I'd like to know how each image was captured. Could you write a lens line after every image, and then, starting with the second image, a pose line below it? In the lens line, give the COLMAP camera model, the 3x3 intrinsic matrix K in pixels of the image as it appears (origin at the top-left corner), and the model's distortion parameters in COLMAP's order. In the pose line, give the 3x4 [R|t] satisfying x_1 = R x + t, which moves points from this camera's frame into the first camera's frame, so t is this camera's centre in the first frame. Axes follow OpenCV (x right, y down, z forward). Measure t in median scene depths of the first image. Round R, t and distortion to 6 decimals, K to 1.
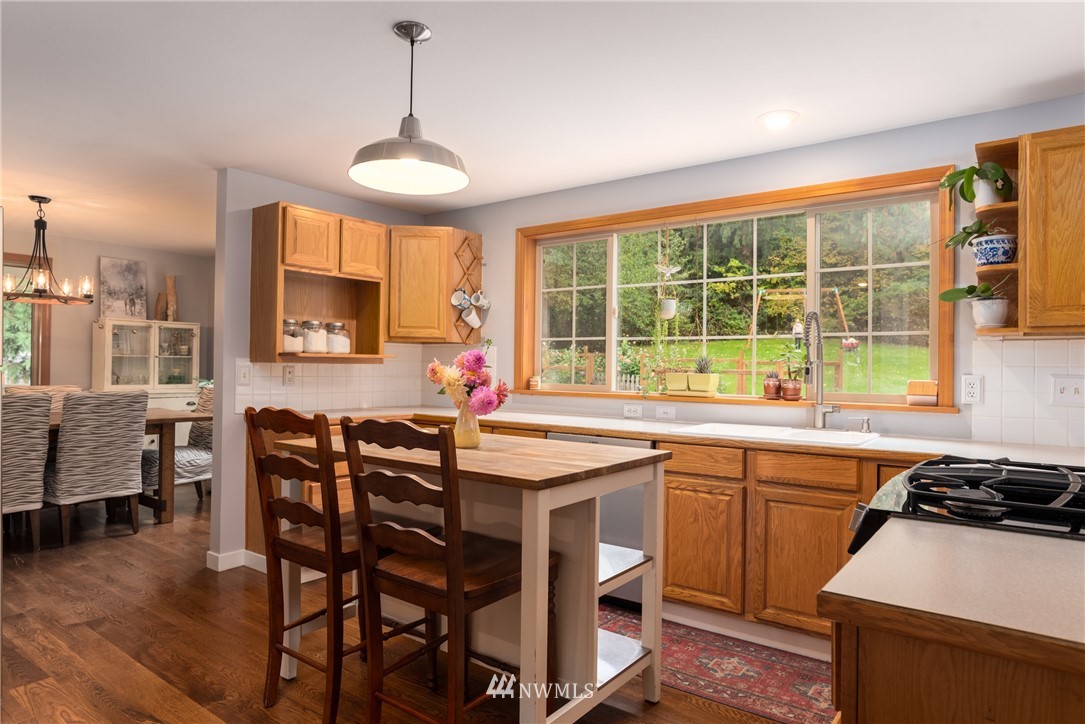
lens RADIAL K [[655.7, 0, 542.5], [0, 655.7, 362.0], [0, 0, 1]] dist [-0.041644, 0.026026]
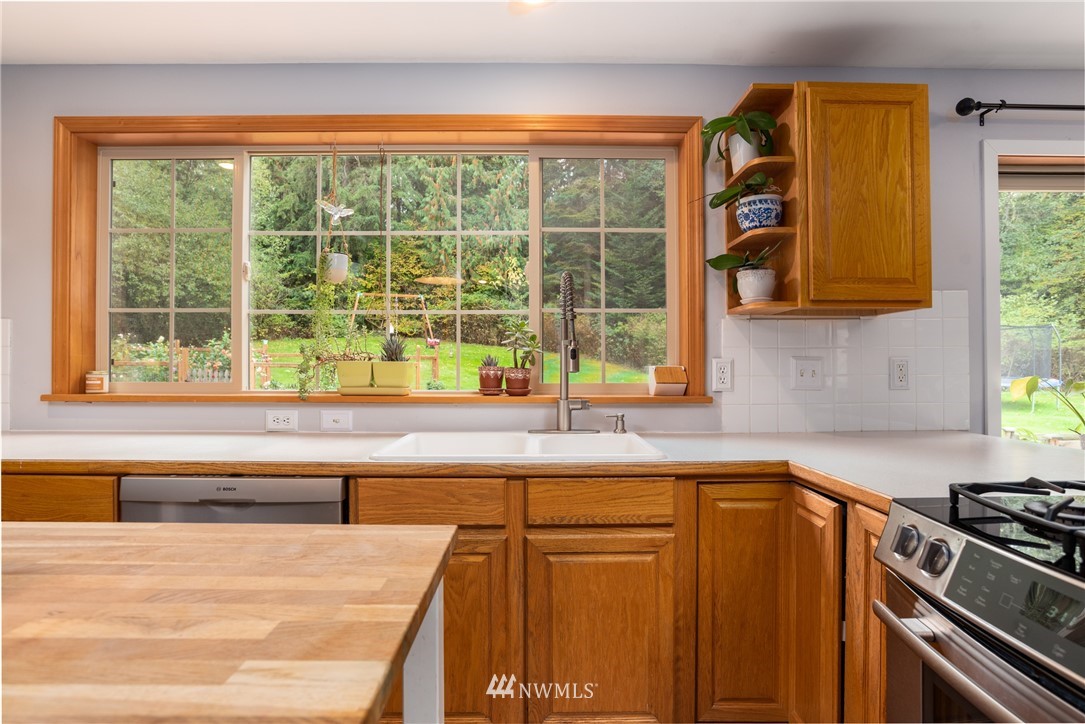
lens RADIAL K [[558.4, 0, 542.5], [0, 558.4, 362.0], [0, 0, 1]] dist [-0.047735, 0.020145]
pose [[0.791357, -0.009413, 0.611281, 0.007186], [0.005523, 0.999951, 0.008249, 0.013086], [-0.611329, -0.003152, 0.791370, 0.405398]]
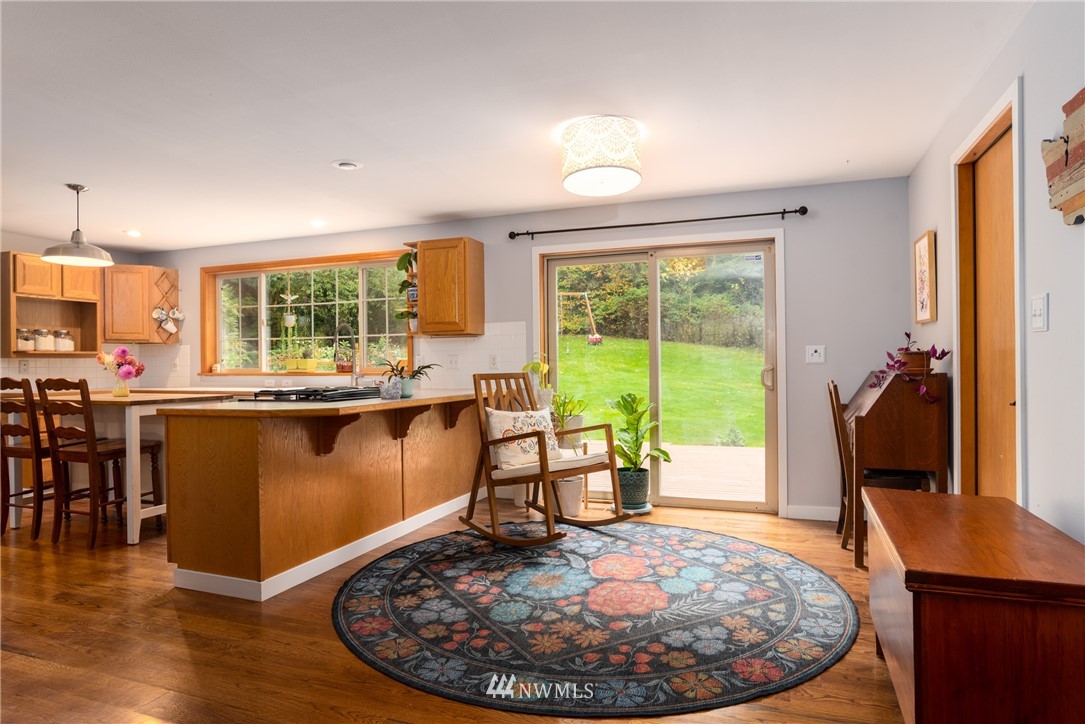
lens RADIAL K [[631.9, 0, 542.5], [0, 631.9, 362.0], [0, 0, 1]] dist [-0.002418, 0.000874]
pose [[0.960737, -0.021771, 0.276606, 0.358856], [0.020112, 0.999759, 0.008832, 0.021992], [-0.276732, -0.002922, 0.960943, -0.724967]]
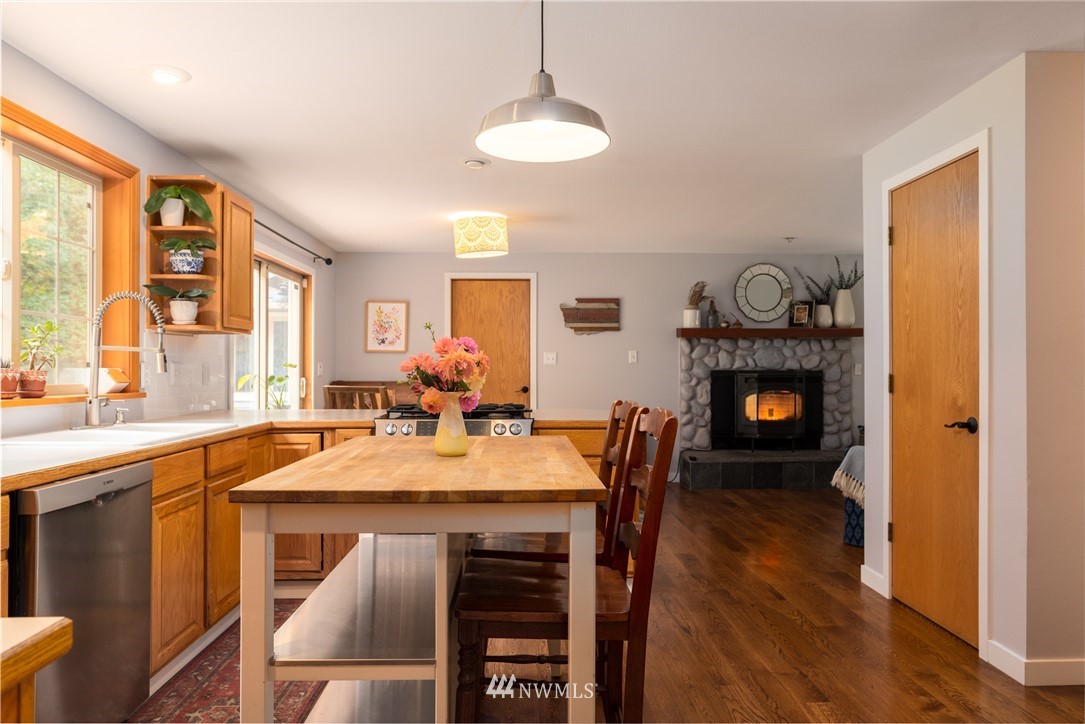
lens RADIAL K [[728.3, 0, 542.5], [0, 728.3, 362.0], [0, 0, 1]] dist [-0.003658, -0.000302]
pose [[-0.630133, -0.006722, 0.776458, -0.555993], [-0.016685, 0.999849, -0.004885, 0.010192], [-0.776308, -0.016034, -0.630150, 0.926844]]
